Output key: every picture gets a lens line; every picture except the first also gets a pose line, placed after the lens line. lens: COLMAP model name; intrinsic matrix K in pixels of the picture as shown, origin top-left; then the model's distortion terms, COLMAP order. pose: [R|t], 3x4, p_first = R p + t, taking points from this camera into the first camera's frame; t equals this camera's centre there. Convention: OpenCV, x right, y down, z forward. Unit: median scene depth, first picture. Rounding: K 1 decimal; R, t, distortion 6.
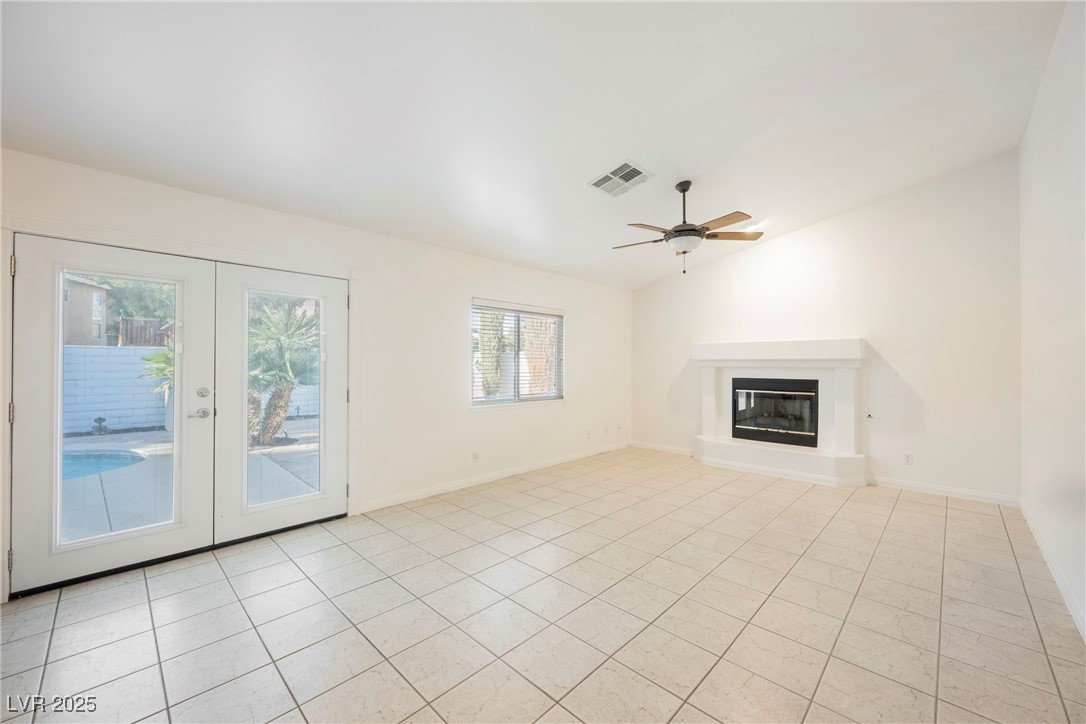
lens RADIAL K [[422.0, 0, 545.5], [0, 422.0, 361.6], [0, 0, 1]] dist [-0.001610, -0.000090]
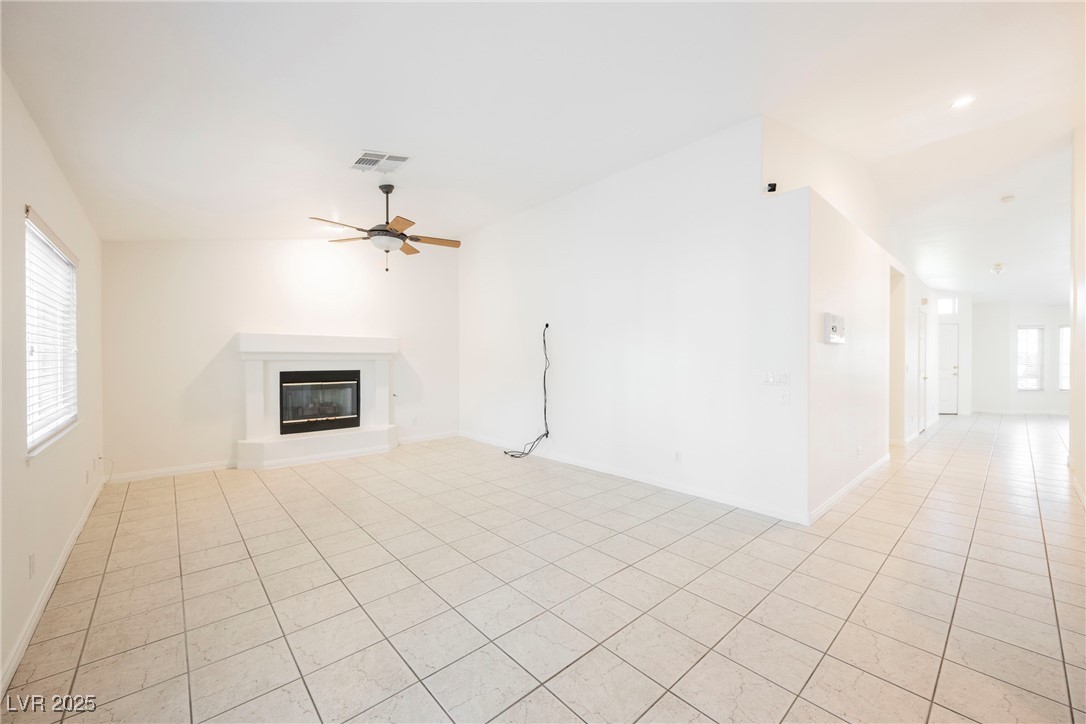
lens RADIAL K [[422.0, 0, 545.5], [0, 422.0, 361.6], [0, 0, 1]] dist [-0.001610, -0.000090]
pose [[0.065712, -0.008420, 0.997803, -0.510180], [-0.009195, 0.999917, 0.009043, 0.002955], [-0.997796, -0.009769, 0.065629, 0.387421]]
